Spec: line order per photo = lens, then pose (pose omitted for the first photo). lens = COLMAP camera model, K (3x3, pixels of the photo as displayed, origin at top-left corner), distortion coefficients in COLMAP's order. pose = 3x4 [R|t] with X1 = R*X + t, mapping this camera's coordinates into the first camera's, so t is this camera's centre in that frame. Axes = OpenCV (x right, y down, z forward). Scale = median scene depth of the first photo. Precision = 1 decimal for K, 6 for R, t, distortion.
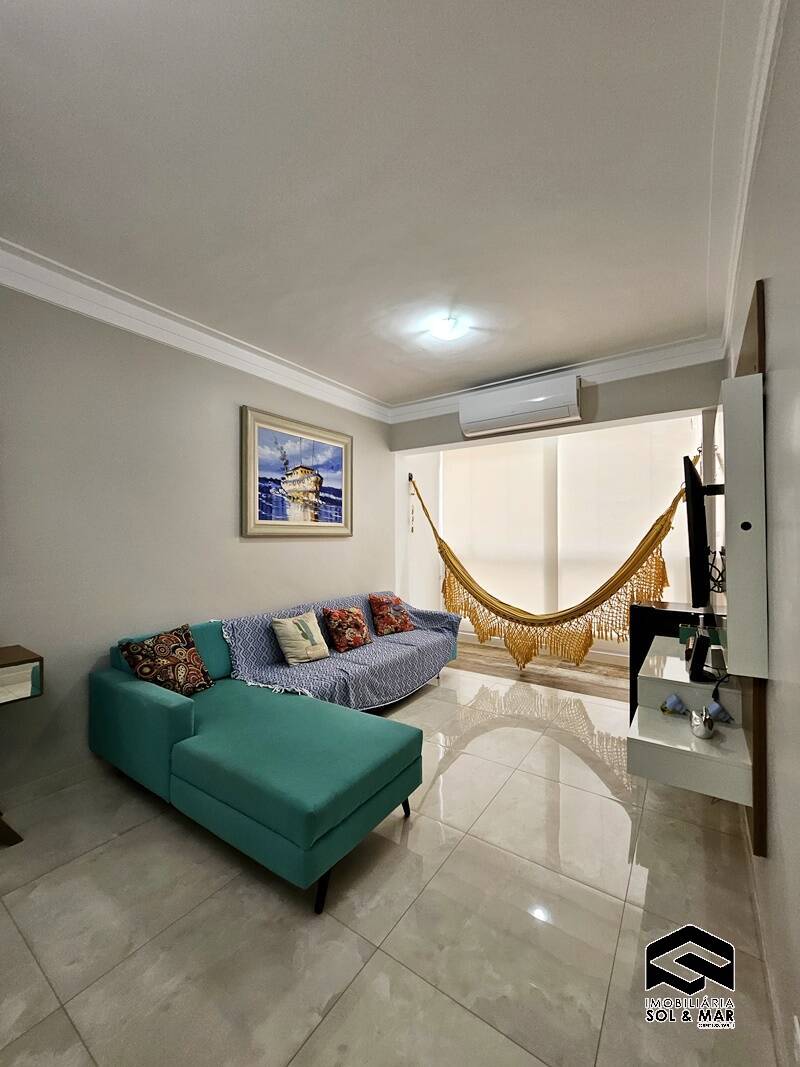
lens RADIAL K [[423.5, 0, 408.7], [0, 423.5, 534.8], [0, 0, 1]] dist [-0.002348, -0.000365]
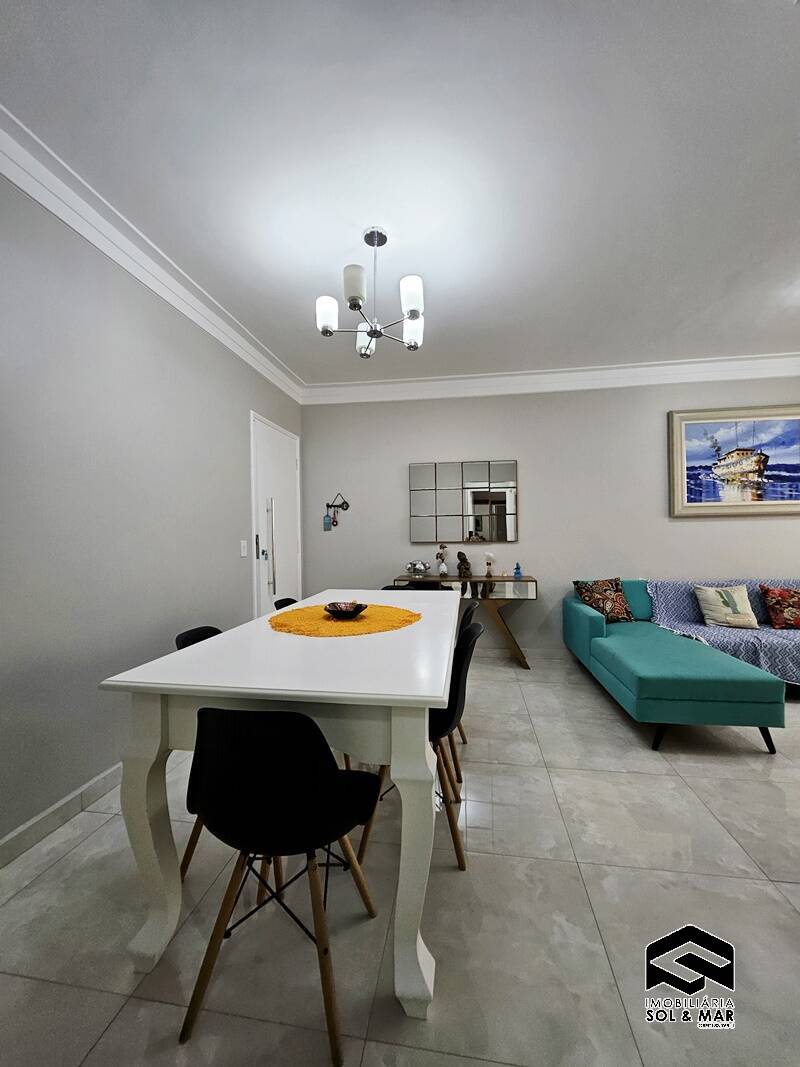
lens RADIAL K [[423.0, 0, 405.2], [0, 423.0, 533.5], [0, 0, 1]] dist [-0.003640, 0.002936]
pose [[0.434923, -0.001232, -0.900467, 0.348995], [0.018873, 0.999792, 0.007747, 0.025501], [0.900270, -0.020364, 0.434856, -0.218923]]
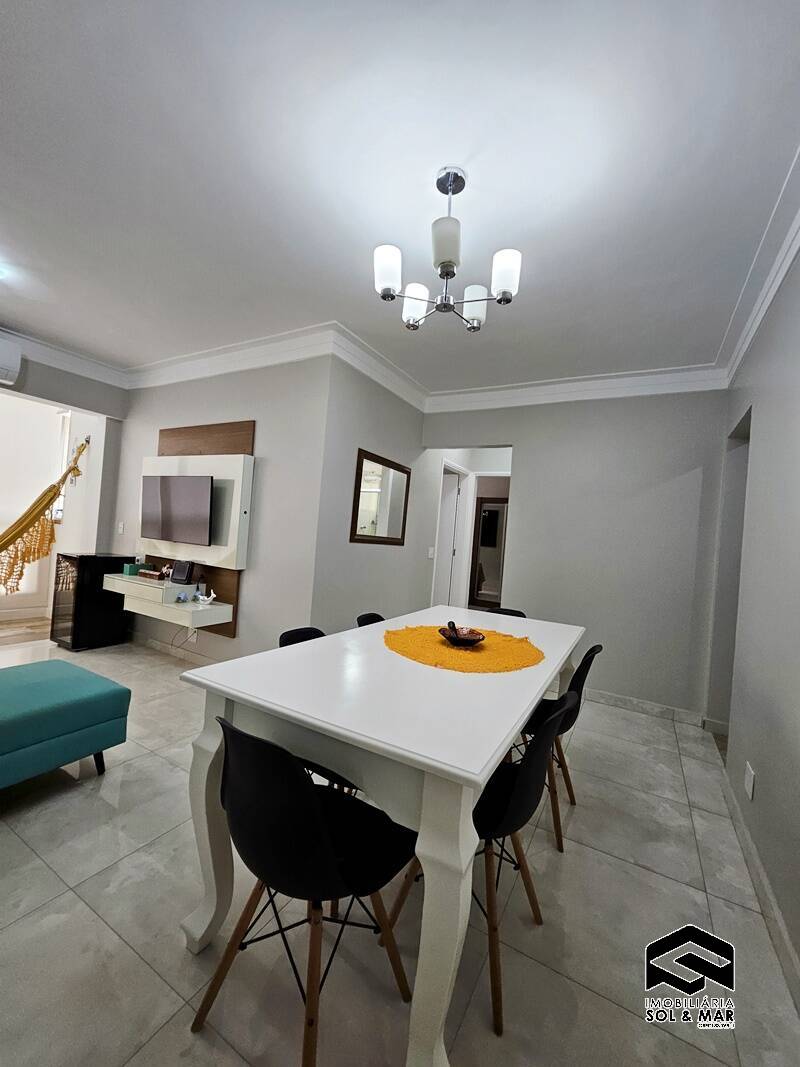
lens RADIAL K [[423.5, 0, 408.7], [0, 423.5, 534.8], [0, 0, 1]] dist [-0.002348, -0.000365]
pose [[-0.089105, -0.004785, 0.996011, -0.734028], [-0.085861, 0.996303, -0.002895, 0.014530], [-0.992315, -0.085776, -0.089186, 0.086036]]
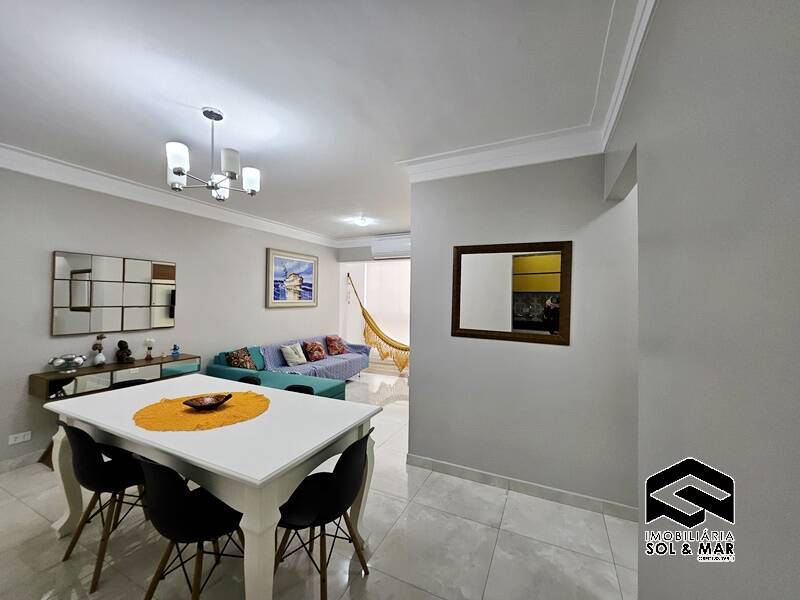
lens RADIAL K [[317.5, 0, 402.2], [0, 317.5, 296.8], [0, 0, 1]] dist [-0.002348, -0.000365]
pose [[0.988811, 0.015598, 0.148359, 0.047706], [-0.015383, 0.999878, -0.002595, -0.054351], [-0.148381, 0.000283, 0.988930, -0.644806]]
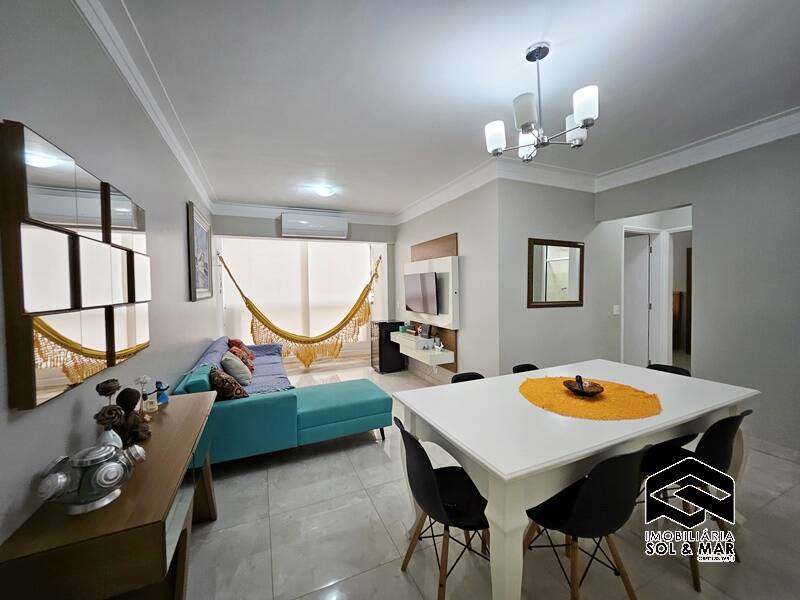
lens RADIAL K [[315.4, 0, 400.0], [0, 315.4, 300.0], [0, 0, 1]] dist [-0.003279, -0.000269]
pose [[0.527634, -0.040742, 0.848494, -0.796465], [0.008939, 0.999060, 0.042413, -0.033035], [-0.849425, -0.014794, 0.527502, -0.054112]]
